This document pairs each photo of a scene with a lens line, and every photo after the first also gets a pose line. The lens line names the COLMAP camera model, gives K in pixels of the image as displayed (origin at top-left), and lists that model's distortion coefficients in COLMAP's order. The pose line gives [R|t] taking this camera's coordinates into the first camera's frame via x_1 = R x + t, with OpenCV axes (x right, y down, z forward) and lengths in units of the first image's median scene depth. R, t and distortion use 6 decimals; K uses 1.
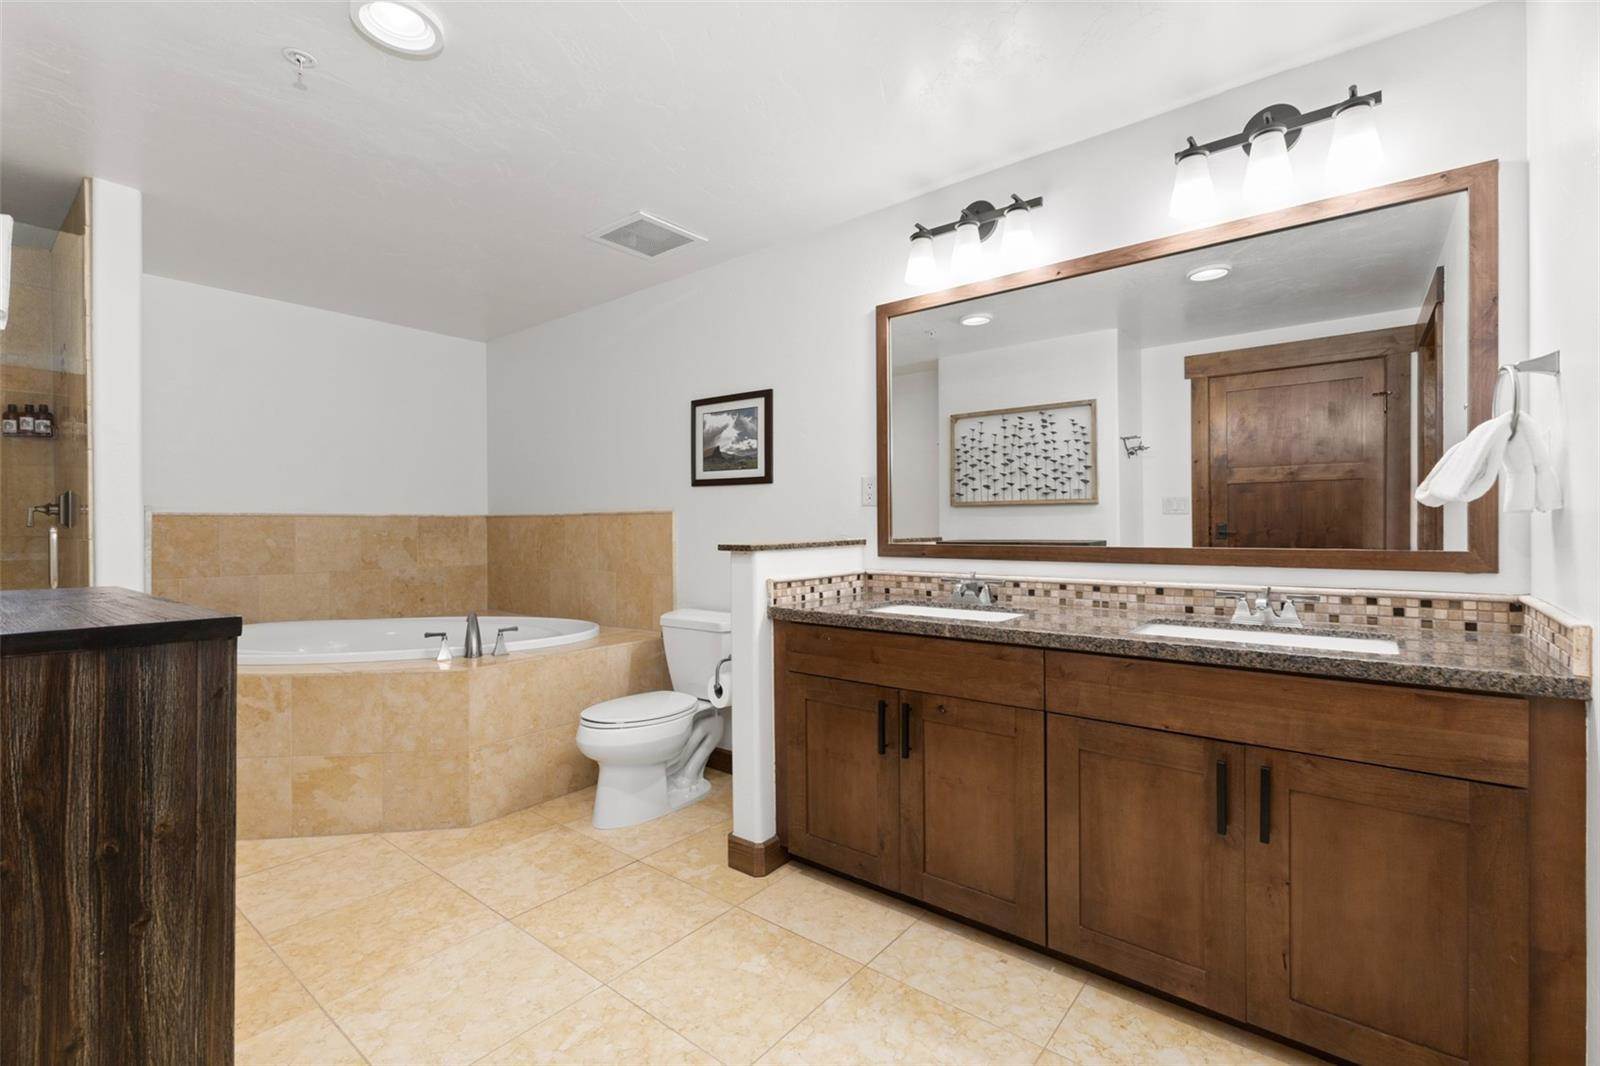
lens RADIAL K [[712.7, 0, 803.1], [0, 712.7, 528.7], [0, 0, 1]] dist [0.013470, -0.001018]
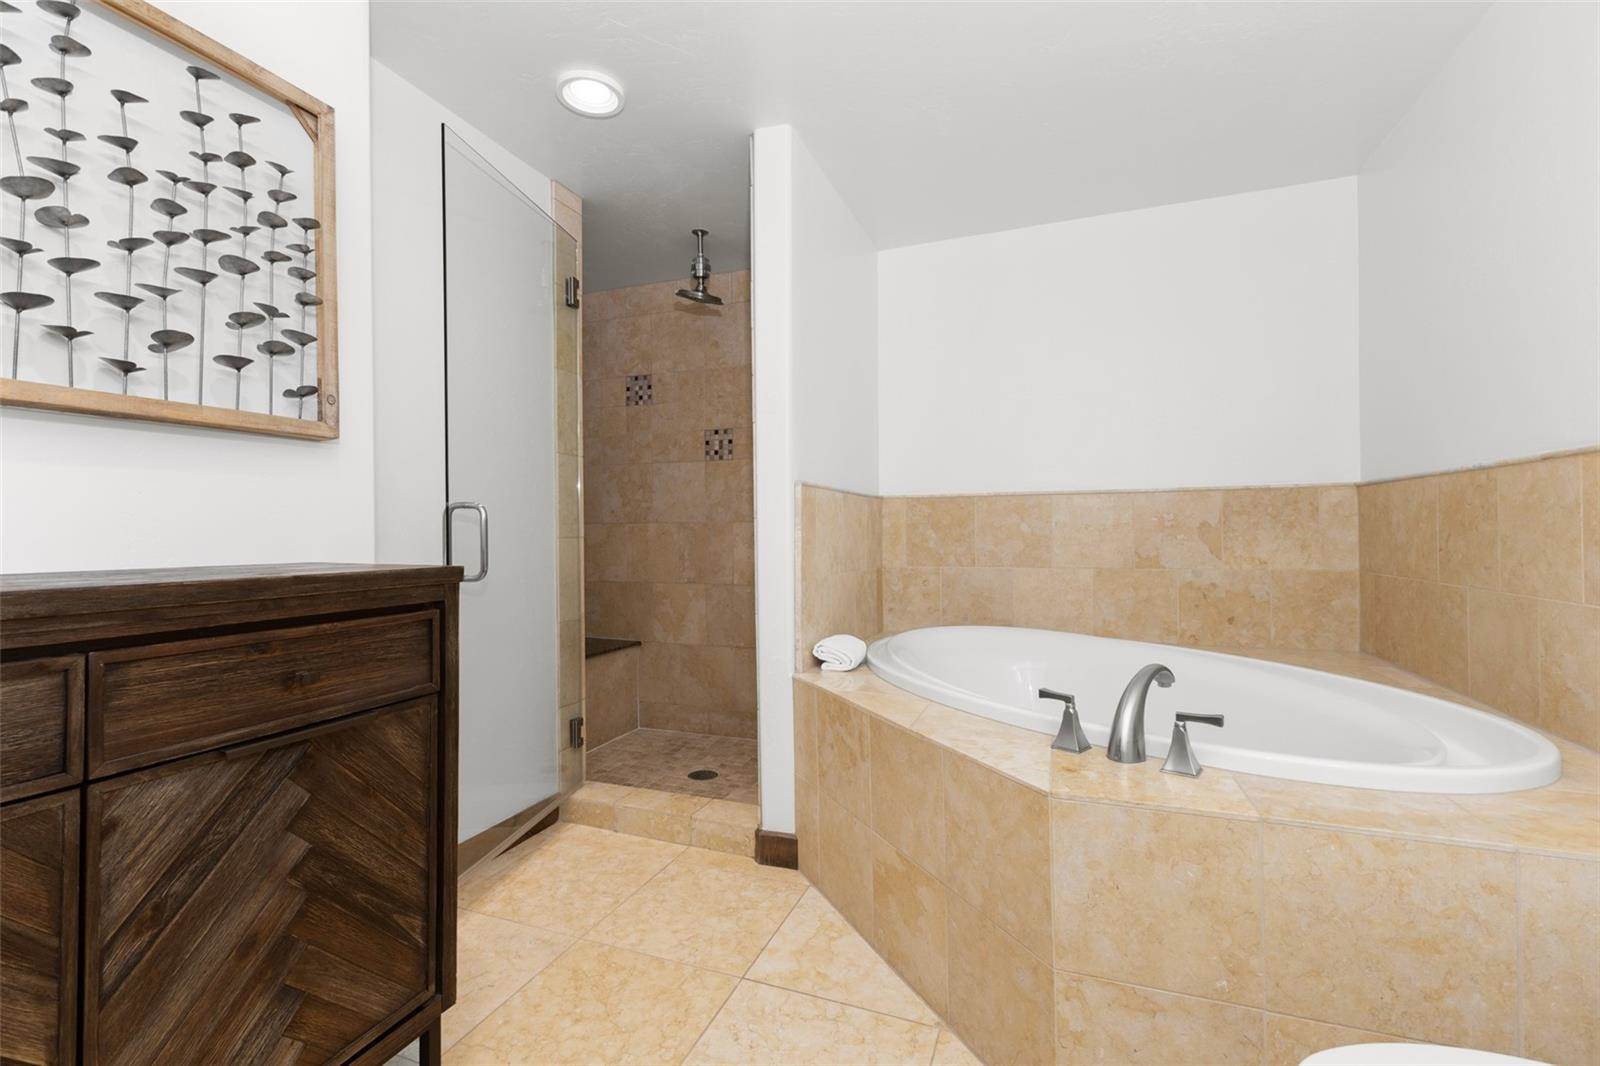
lens RADIAL K [[712.7, 0, 787.5], [0, 712.7, 529.5], [0, 0, 1]] dist [0.013470, -0.001018]
pose [[0.309474, 0.000991, -0.950908, -0.062644], [0.003015, 0.999993, 0.002024, 0.020083], [0.950903, -0.003494, 0.309469, 0.528312]]
